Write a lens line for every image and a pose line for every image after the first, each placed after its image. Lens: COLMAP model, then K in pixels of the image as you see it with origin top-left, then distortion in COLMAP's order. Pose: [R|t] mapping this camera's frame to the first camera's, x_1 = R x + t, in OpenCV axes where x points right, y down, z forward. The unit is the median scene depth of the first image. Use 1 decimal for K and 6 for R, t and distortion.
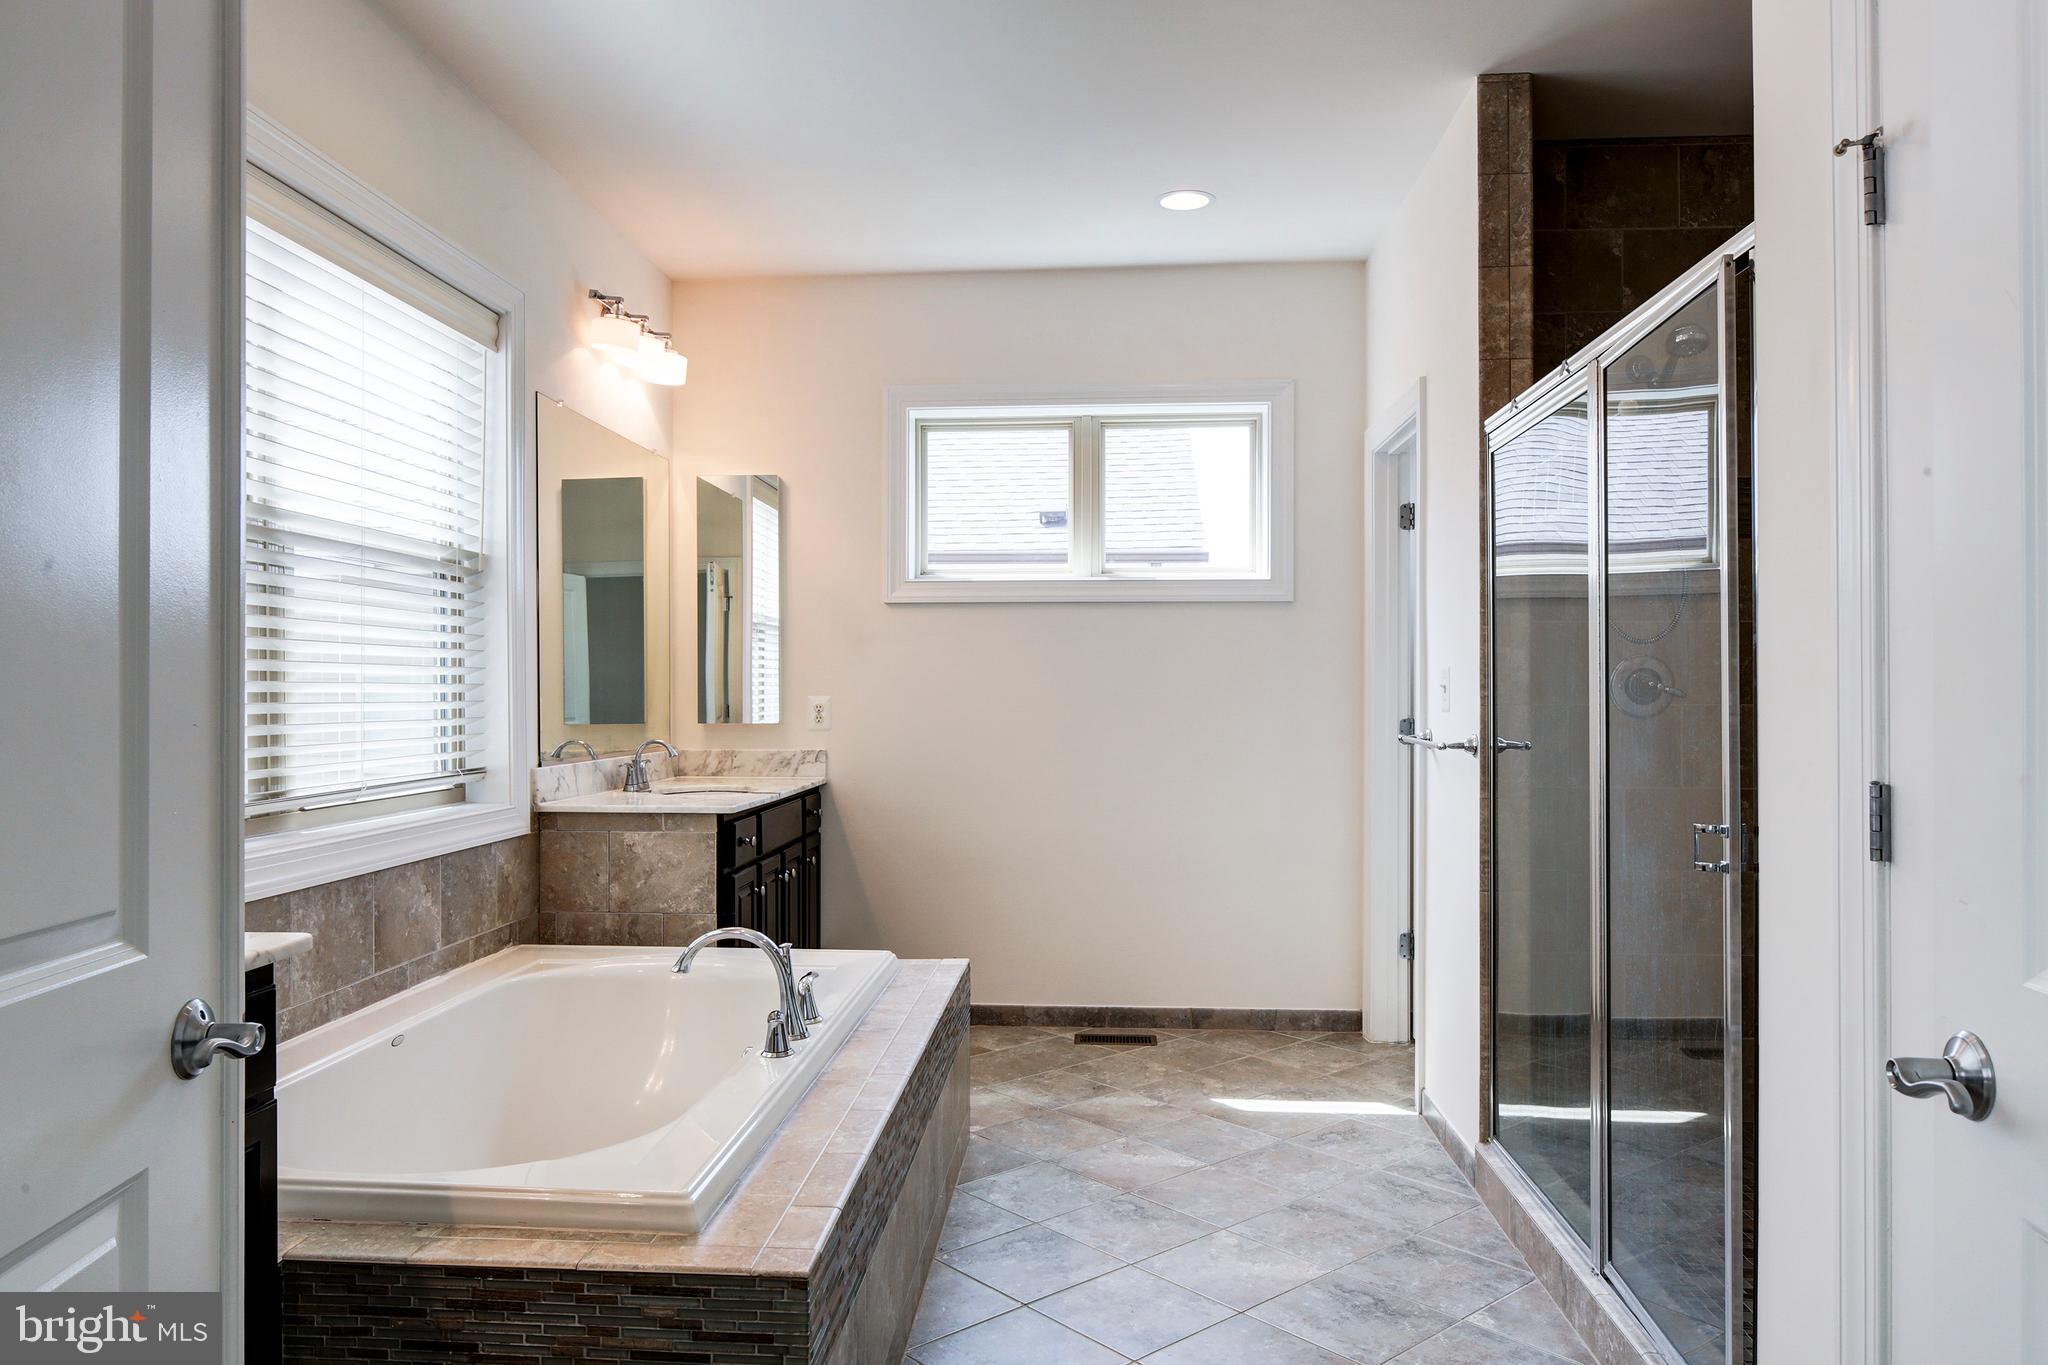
lens RADIAL K [[1376.6, 0, 1003.6], [0, 1376.6, 686.6], [0, 0, 1]] dist [-0.007576, 0.000855]
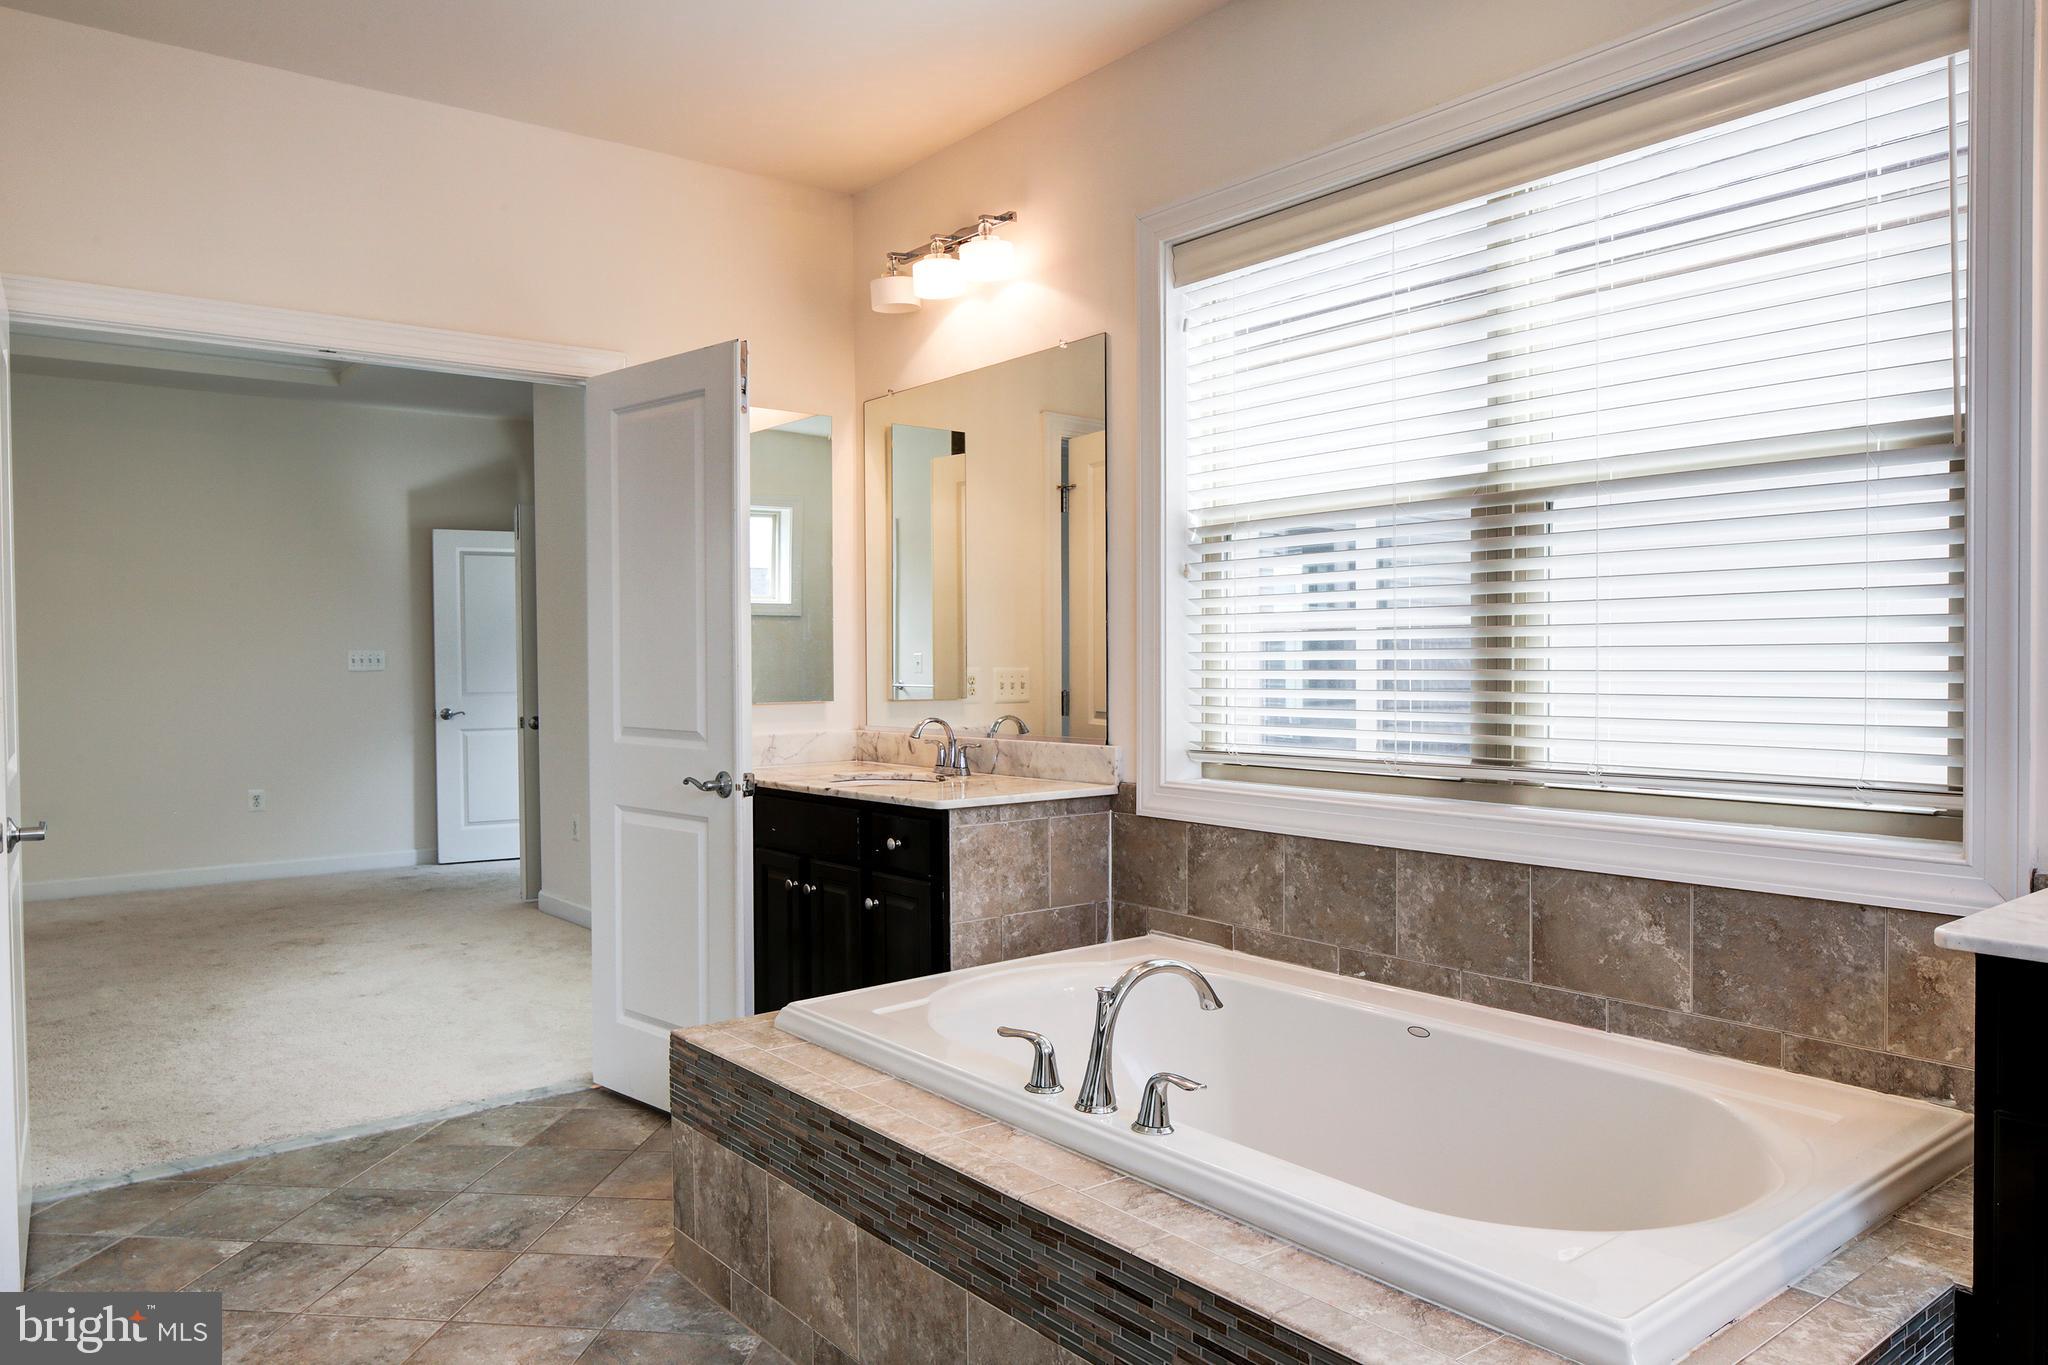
lens RADIAL K [[1413.8, 0, 1033.2], [0, 1413.8, 686.4], [0, 0, 1]] dist [-0.004096, -0.002213]
pose [[-0.730566, 0.023216, -0.682447, 0.330965], [0.013680, 0.999719, 0.019365, -0.000348], [0.682705, 0.004811, -0.730678, 1.246616]]
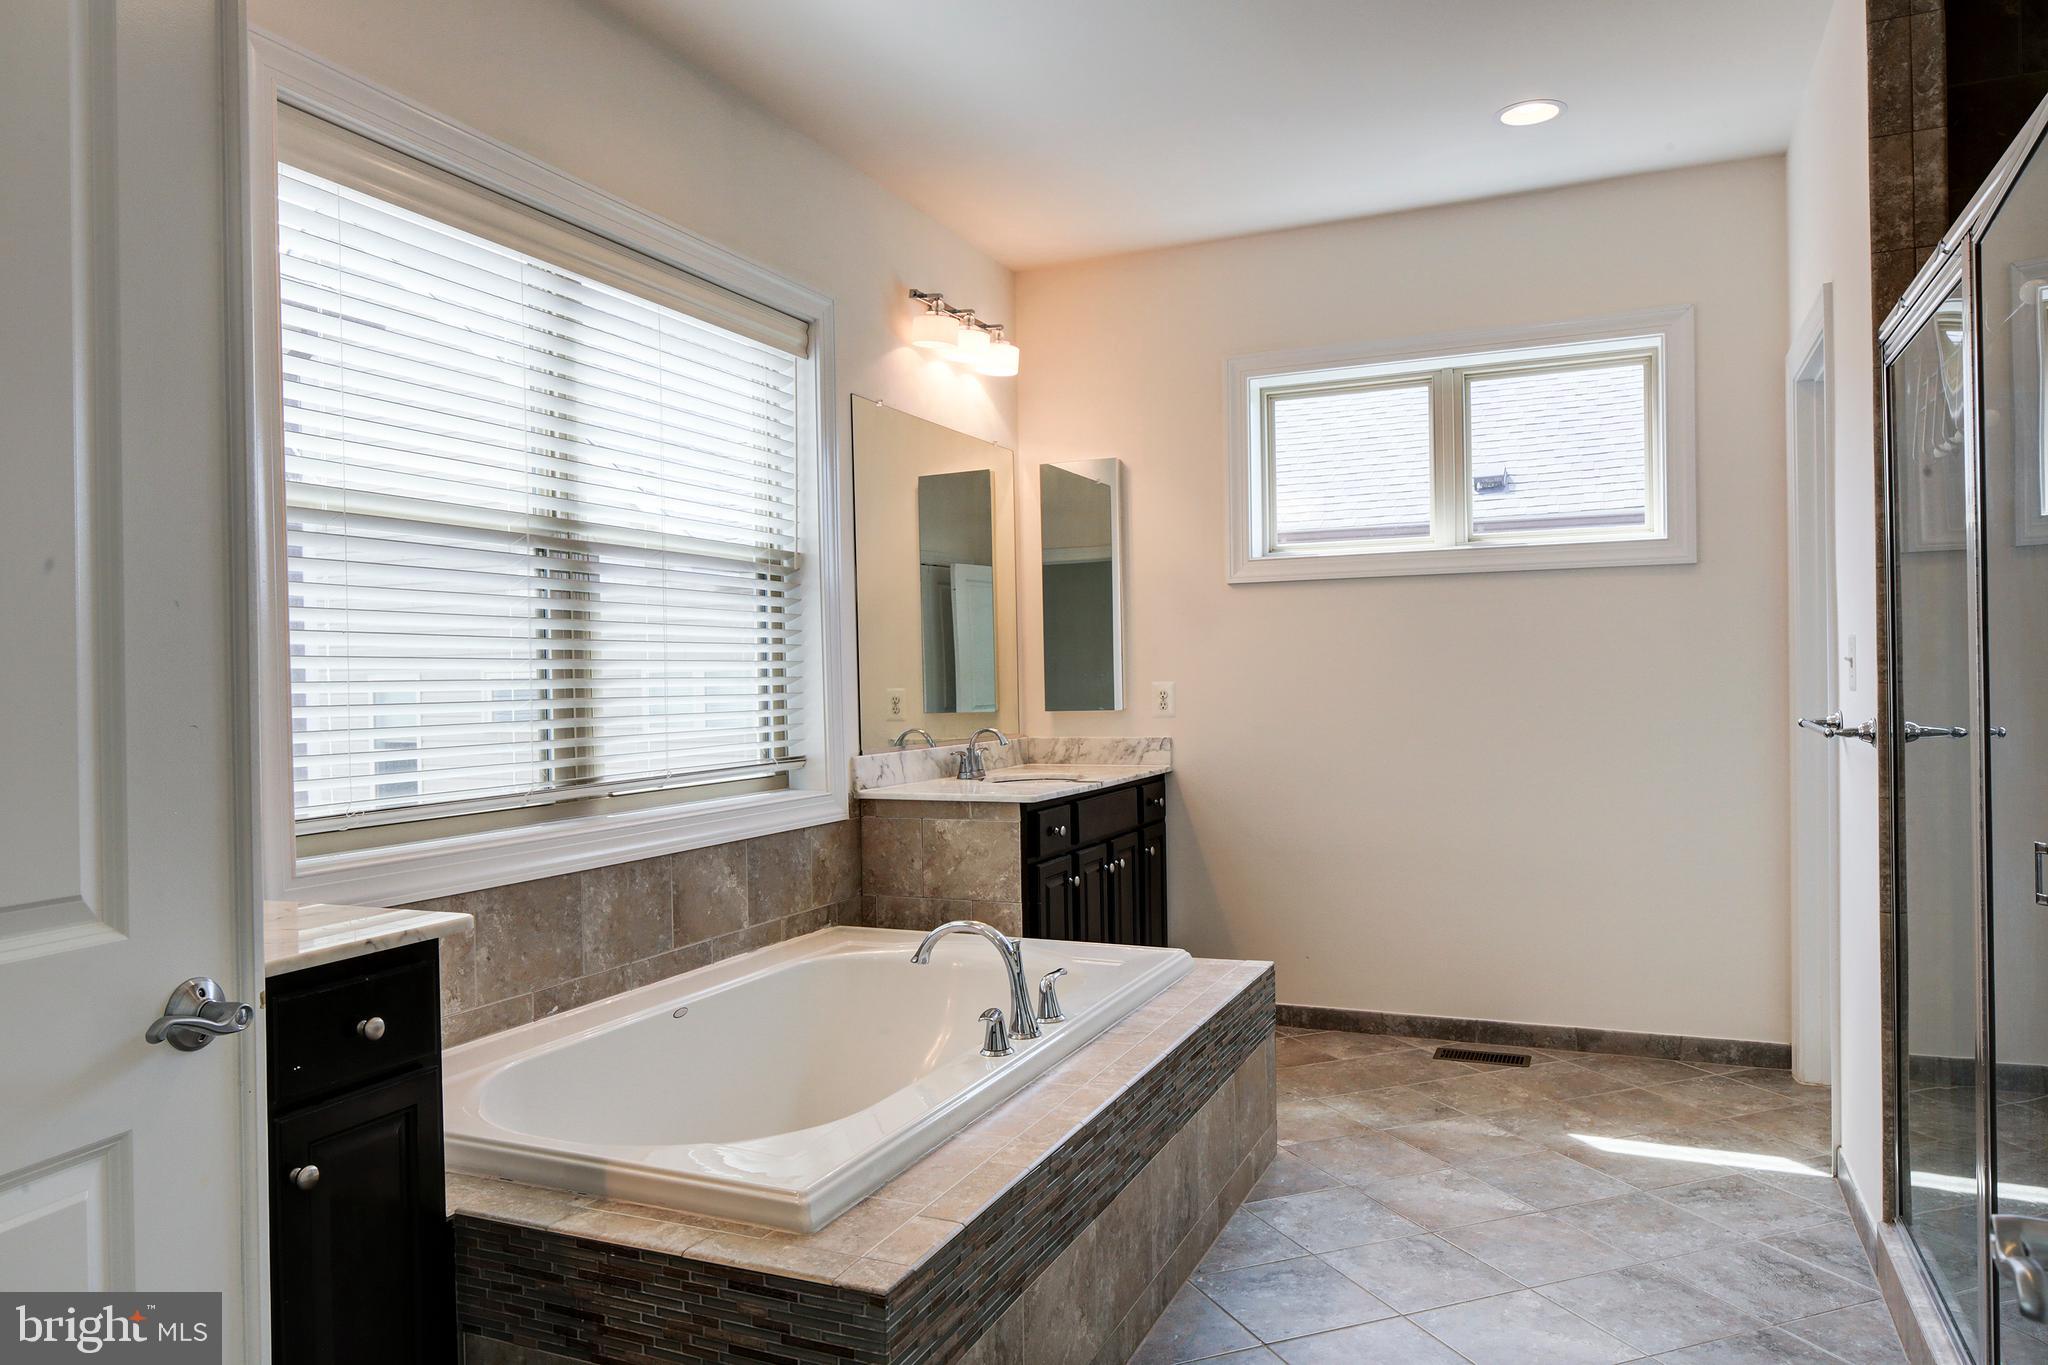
lens RADIAL K [[1376.6, 0, 1003.6], [0, 1376.6, 686.6], [0, 0, 1]] dist [-0.007576, 0.000855]
pose [[0.940835, -0.014813, -0.338540, 0.132338], [0.018765, 0.999789, 0.008404, -0.000277], [0.338344, -0.014259, 0.940915, 0.066518]]
